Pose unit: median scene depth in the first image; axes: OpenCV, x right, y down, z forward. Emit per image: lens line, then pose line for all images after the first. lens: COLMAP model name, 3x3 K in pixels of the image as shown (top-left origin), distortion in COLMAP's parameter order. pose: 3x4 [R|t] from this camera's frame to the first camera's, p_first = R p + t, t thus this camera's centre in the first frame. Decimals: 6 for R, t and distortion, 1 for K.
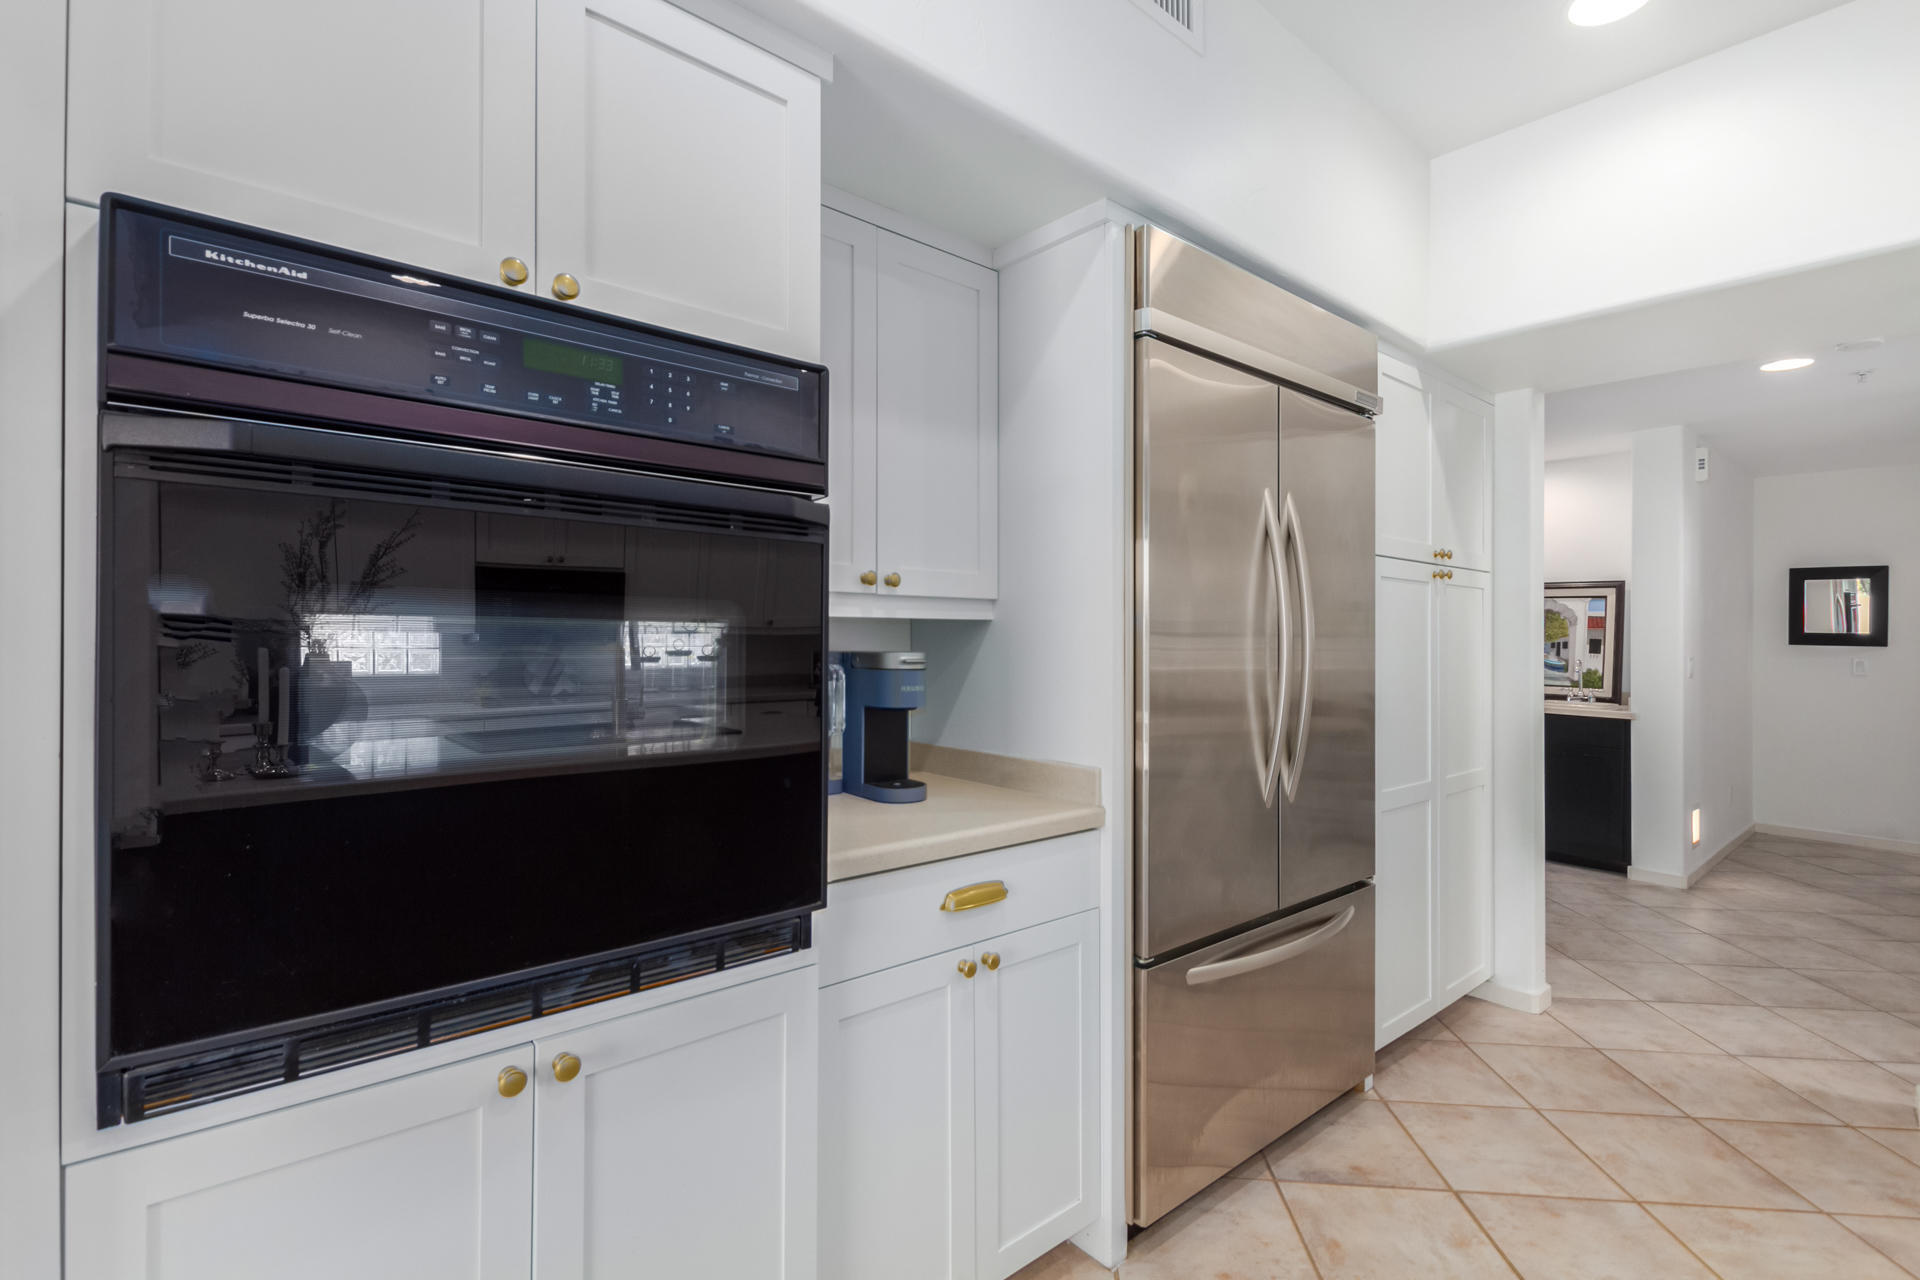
lens RADIAL K [[878.0, 0, 955.2], [0, 878.0, 640.4], [0, 0, 1]] dist [0.004205, -0.002489]
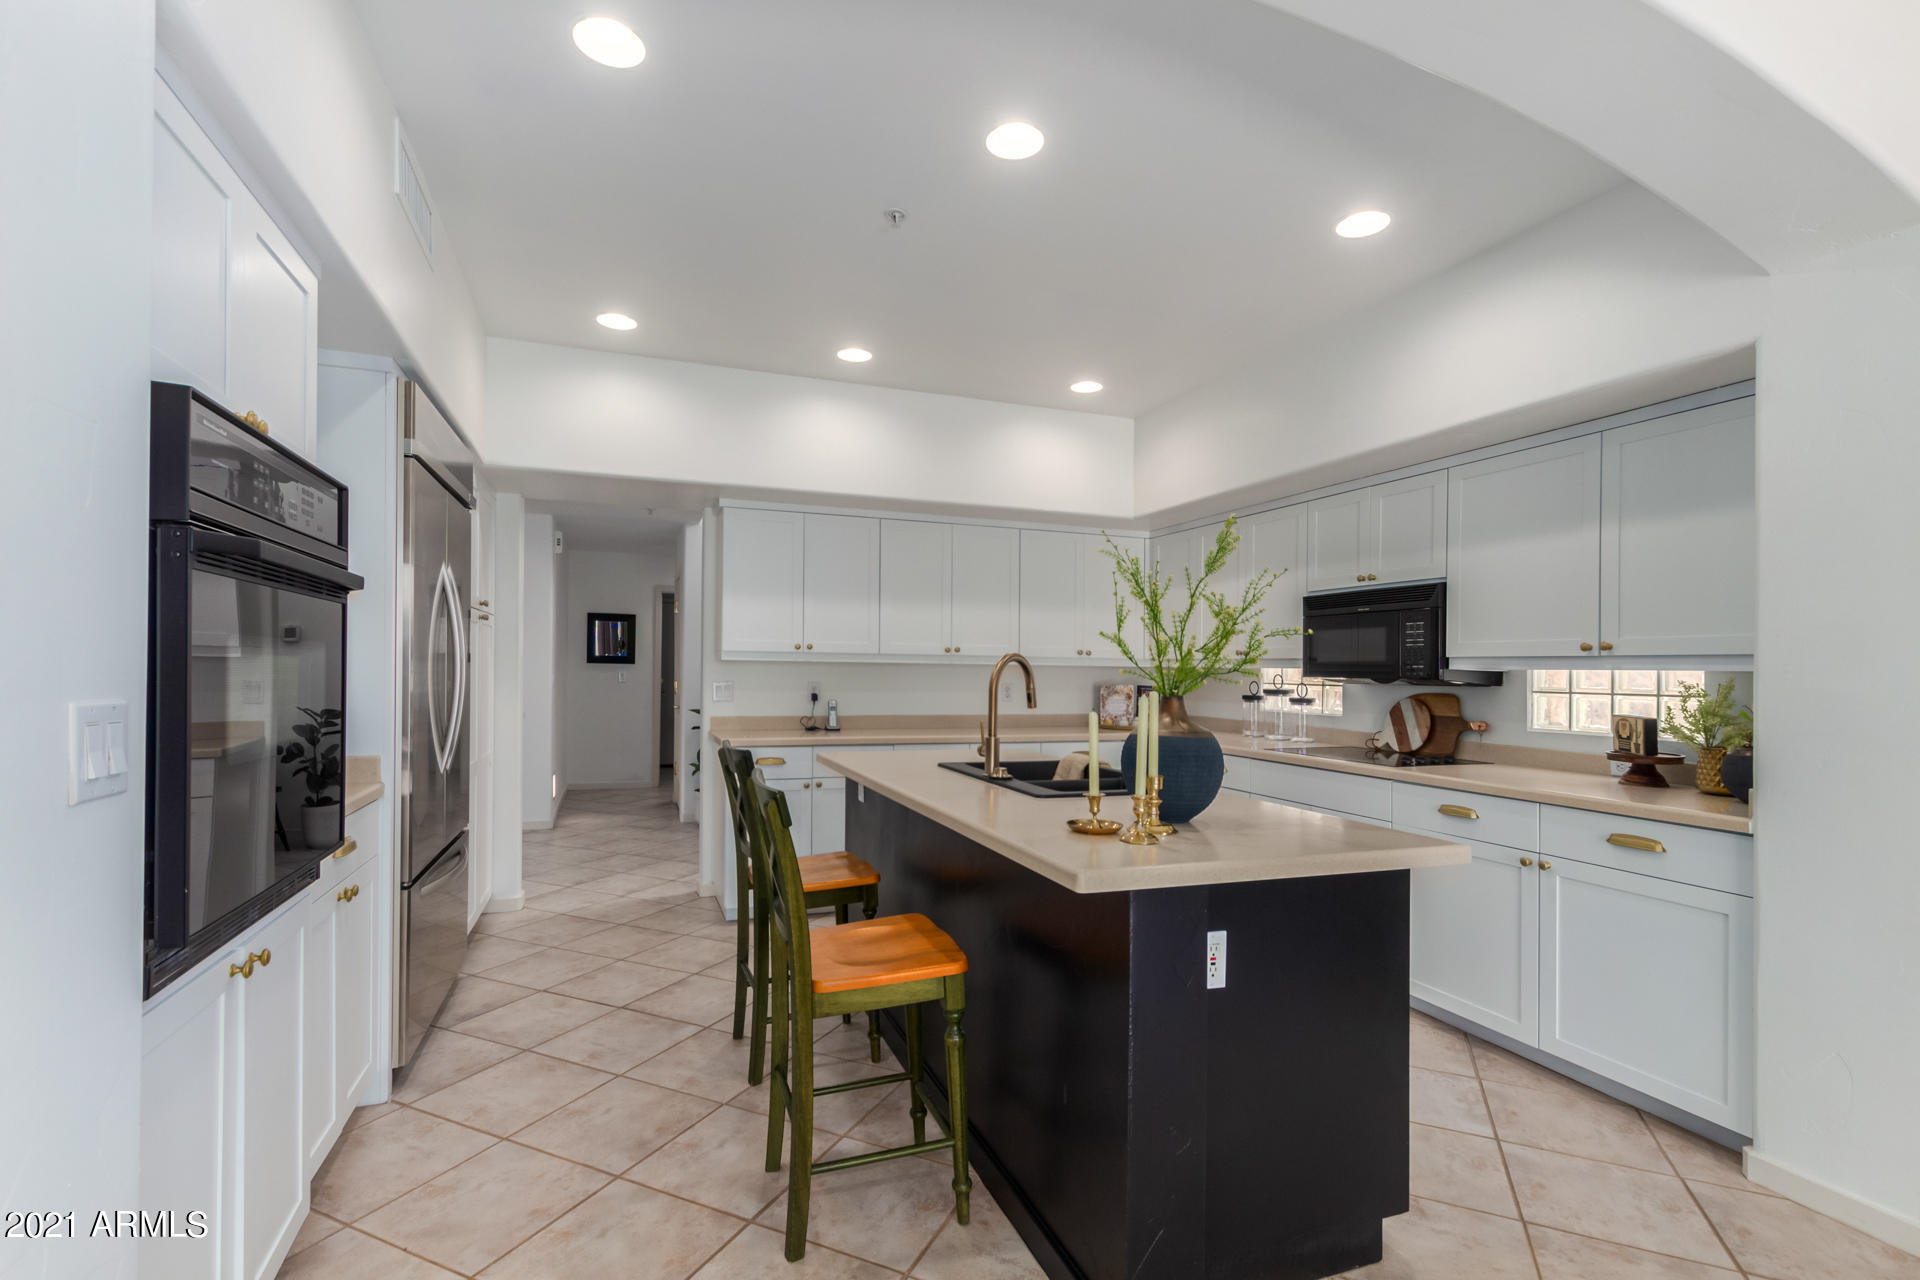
lens RADIAL K [[878.0, 0, 954.4], [0, 878.0, 656.5], [0, 0, 1]] dist [0.004205, -0.002489]
pose [[0.337635, 0.007083, 0.941250, -0.806621], [-0.007360, 0.999961, -0.004885, -0.012648], [-0.941248, -0.005278, 0.337674, -0.328611]]
